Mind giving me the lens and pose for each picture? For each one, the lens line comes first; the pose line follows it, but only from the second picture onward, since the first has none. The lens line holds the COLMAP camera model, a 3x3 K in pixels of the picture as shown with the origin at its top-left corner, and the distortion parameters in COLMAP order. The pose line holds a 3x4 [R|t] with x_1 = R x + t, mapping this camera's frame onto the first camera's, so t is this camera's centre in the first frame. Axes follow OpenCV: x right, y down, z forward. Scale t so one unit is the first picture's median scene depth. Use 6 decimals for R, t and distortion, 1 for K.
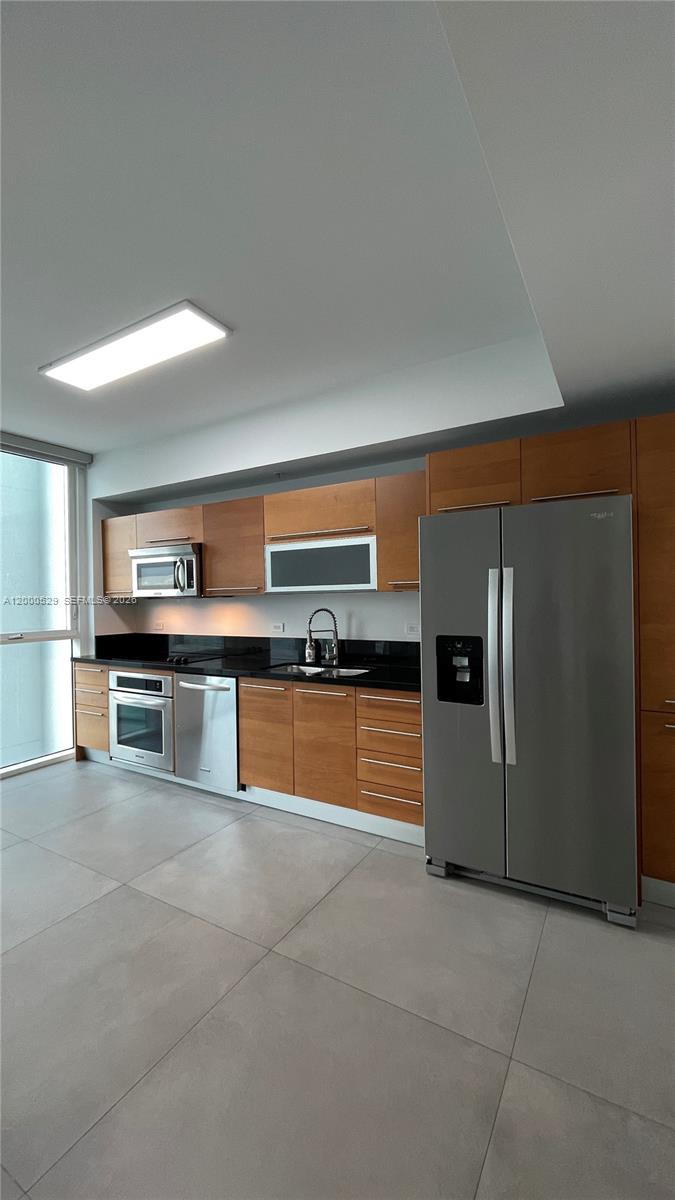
lens RADIAL K [[490.2, 0, 336.5], [0, 490.2, 598.8], [0, 0, 1]] dist [-0.004443, 0.002190]
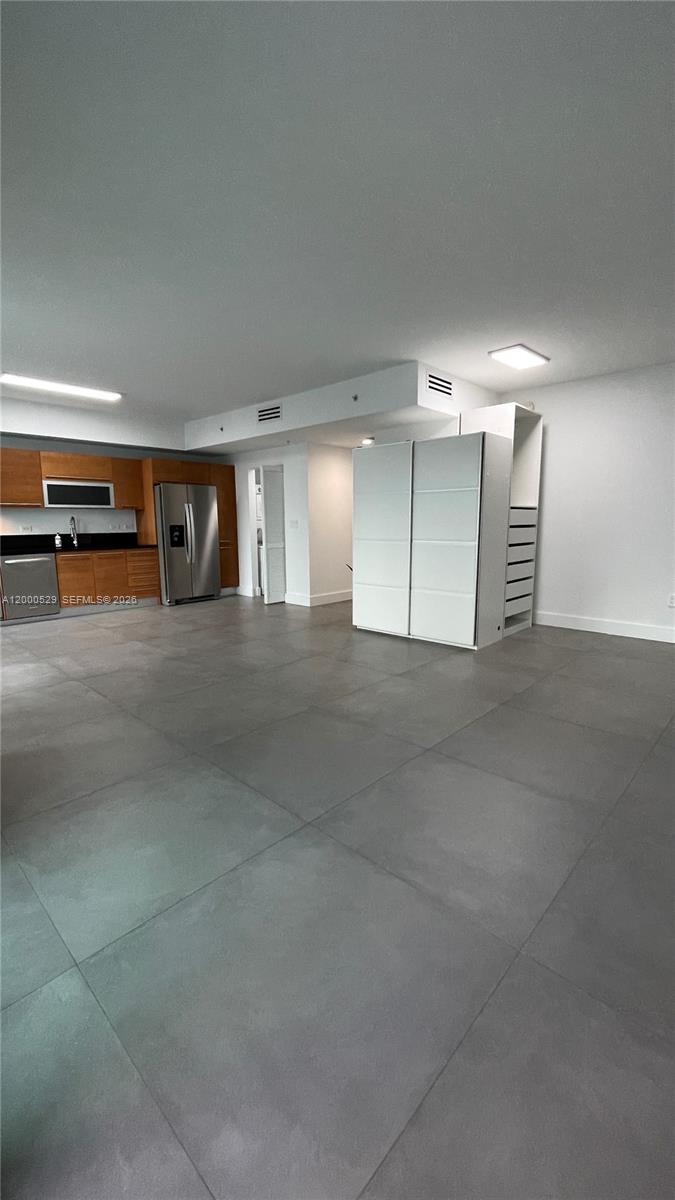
lens RADIAL K [[490.2, 0, 342.5], [0, 490.2, 601.3], [0, 0, 1]] dist [-0.004443, 0.002190]
pose [[0.198561, -0.146039, 0.969147, -1.928964], [-0.002027, 0.988773, 0.149412, 0.064634], [-0.980086, -0.031632, 0.196036, -0.476292]]
